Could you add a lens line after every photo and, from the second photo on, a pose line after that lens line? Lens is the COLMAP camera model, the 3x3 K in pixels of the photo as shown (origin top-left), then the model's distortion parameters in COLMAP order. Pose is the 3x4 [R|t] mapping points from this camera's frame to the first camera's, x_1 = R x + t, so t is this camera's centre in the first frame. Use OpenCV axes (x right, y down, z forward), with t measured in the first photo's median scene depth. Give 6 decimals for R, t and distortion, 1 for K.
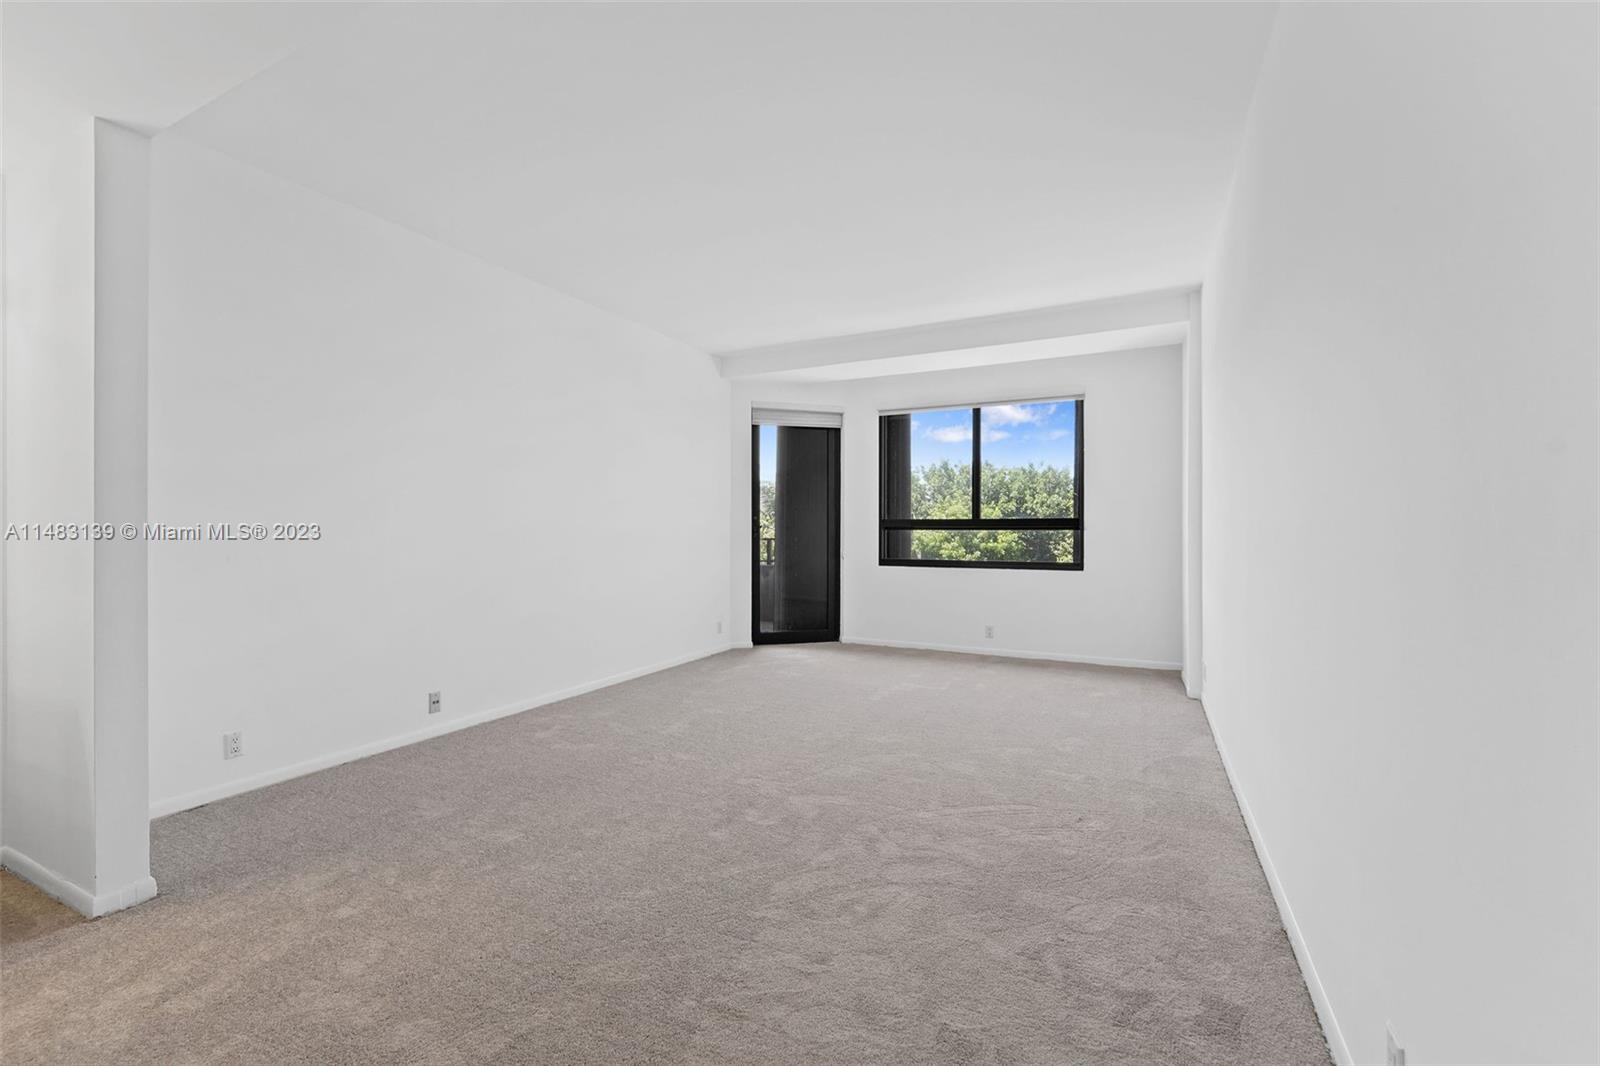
lens RADIAL K [[651.9, 0, 801.0], [0, 651.9, 531.2], [0, 0, 1]] dist [-0.010383, 0.000920]
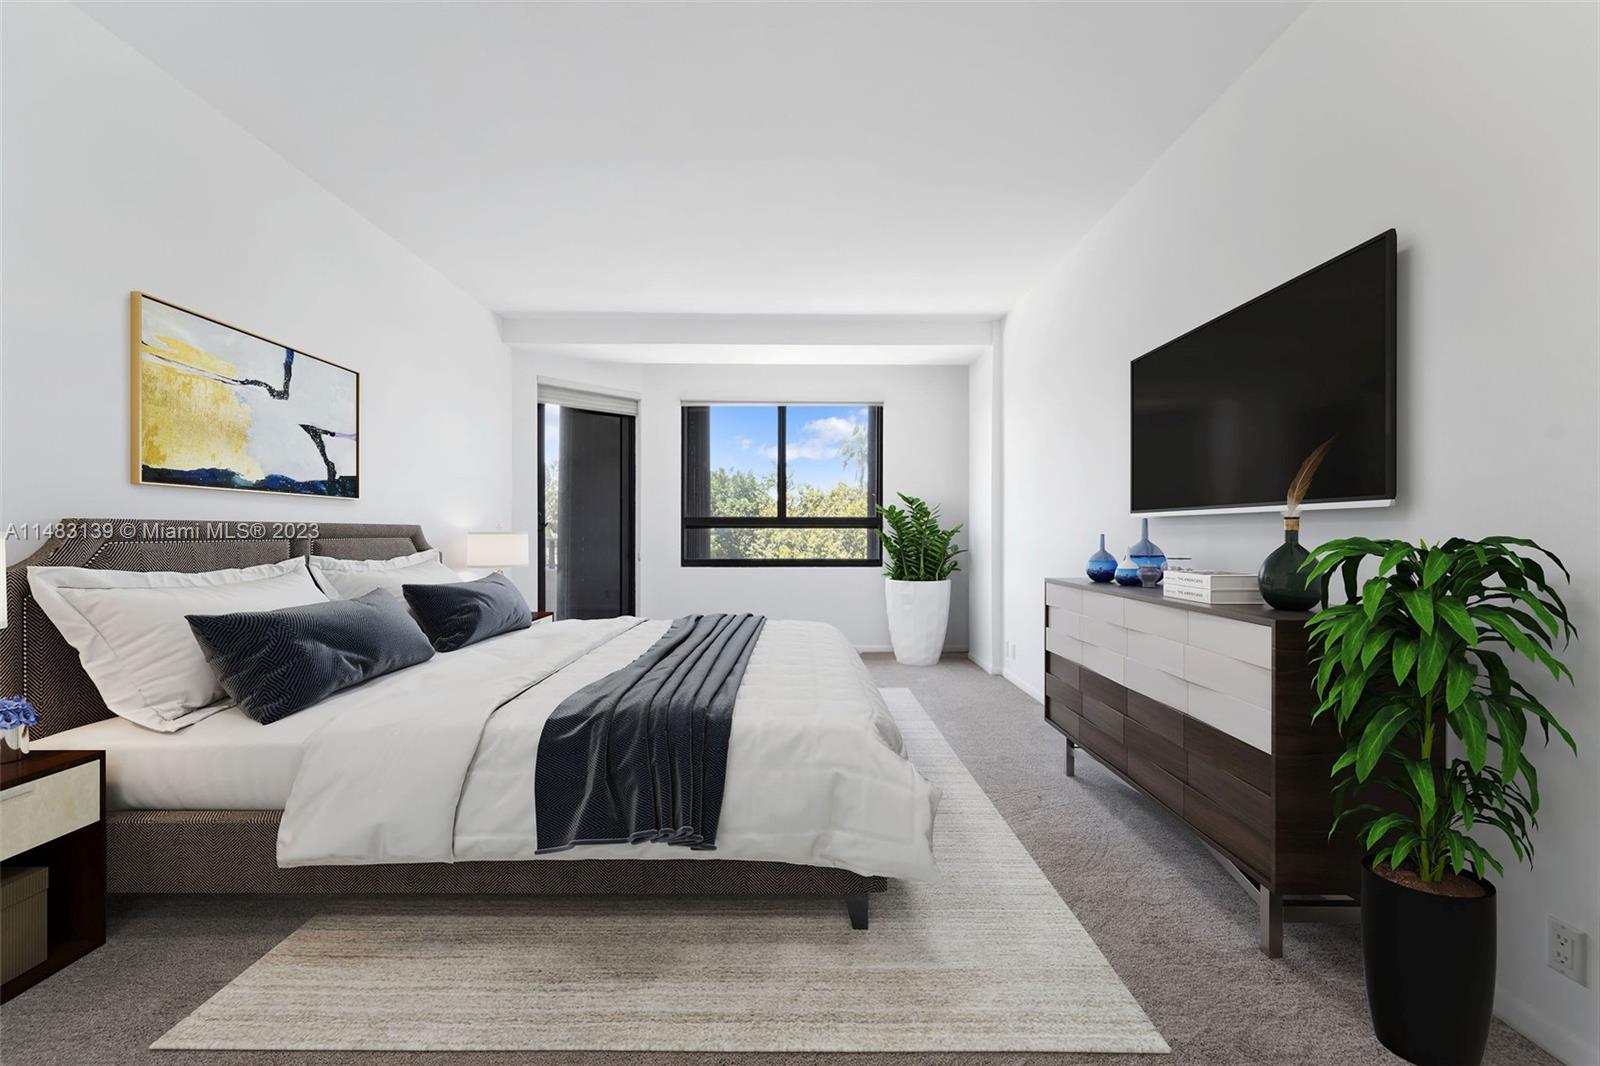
lens RADIAL K [[651.9, 0, 804.2], [0, 651.9, 534.7], [0, 0, 1]] dist [-0.010383, 0.000920]
pose [[0.885792, -0.002563, 0.464076, -0.156786], [0.001586, 0.999996, 0.002496, 0.004671], [-0.464081, -0.001476, 0.885792, 0.093029]]
